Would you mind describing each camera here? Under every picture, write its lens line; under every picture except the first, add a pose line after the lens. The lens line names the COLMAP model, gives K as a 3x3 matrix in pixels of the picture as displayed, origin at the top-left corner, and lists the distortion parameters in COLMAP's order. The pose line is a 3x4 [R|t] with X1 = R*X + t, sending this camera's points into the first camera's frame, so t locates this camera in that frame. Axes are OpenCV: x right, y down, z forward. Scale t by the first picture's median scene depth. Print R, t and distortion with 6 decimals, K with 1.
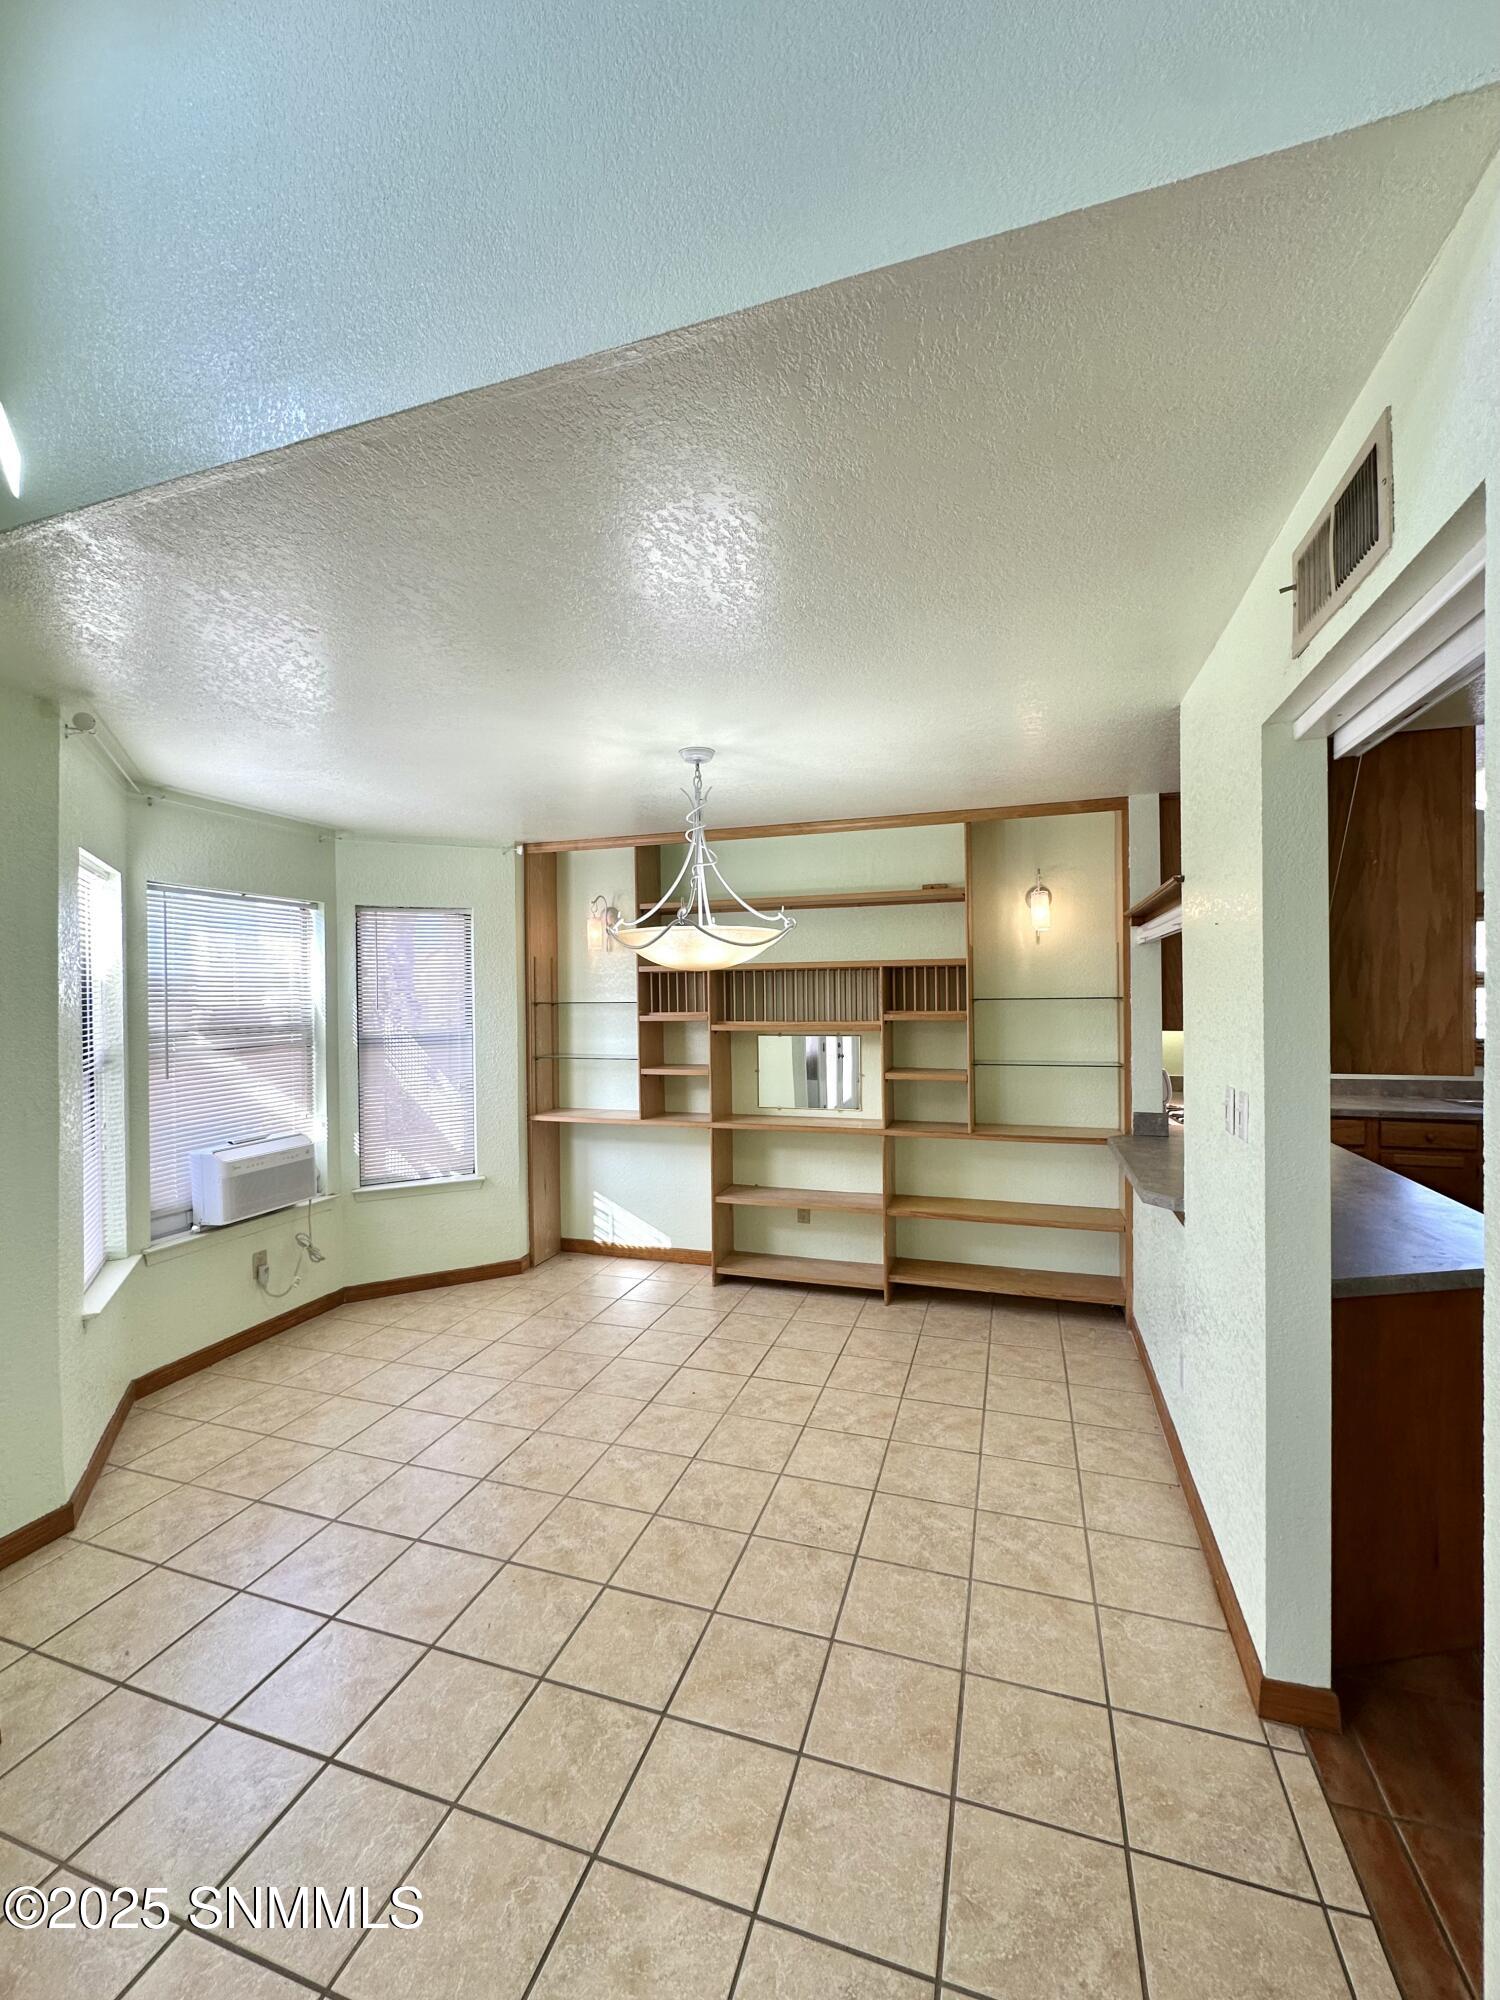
lens RADIAL K [[808.9, 0, 747.5], [0, 808.9, 1004.2], [0, 0, 1]] dist [-0.000206, -0.000200]
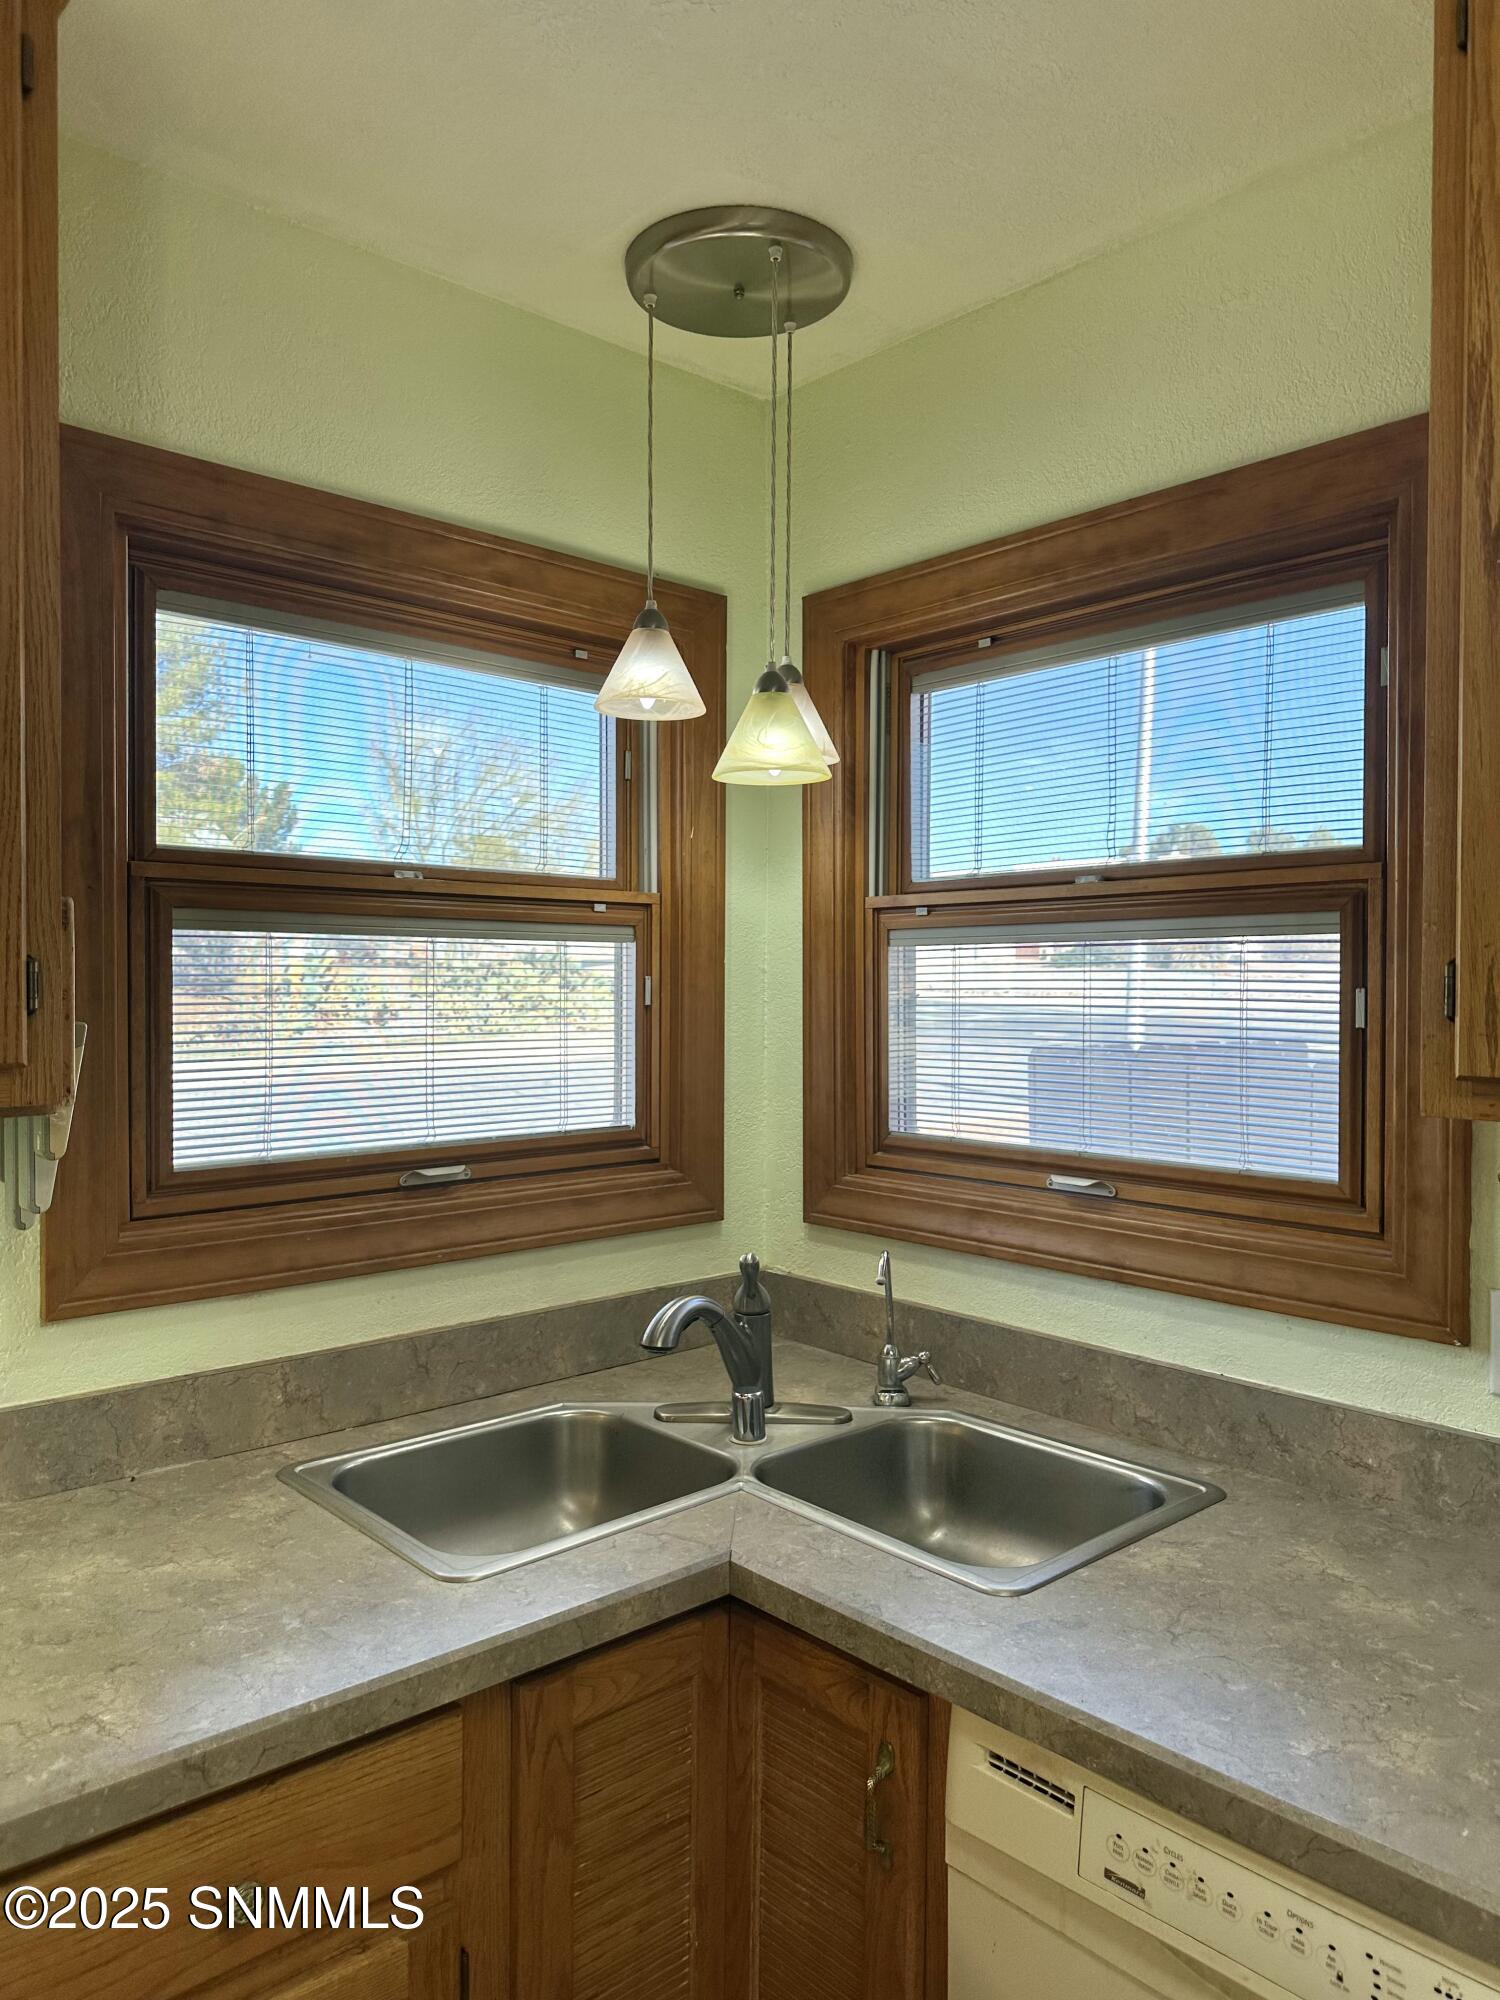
lens RADIAL K [[1399.5, 0, 750.0], [0, 1399.5, 1000.0], [0, 0, 1]] dist [0.120104, -0.174789]
pose [[0.495519, 0.001574, 0.868596, 0.711573], [-0.003235, 0.999995, 0.000034, -0.001392], [-0.868591, -0.002827, 0.495522, 0.847904]]
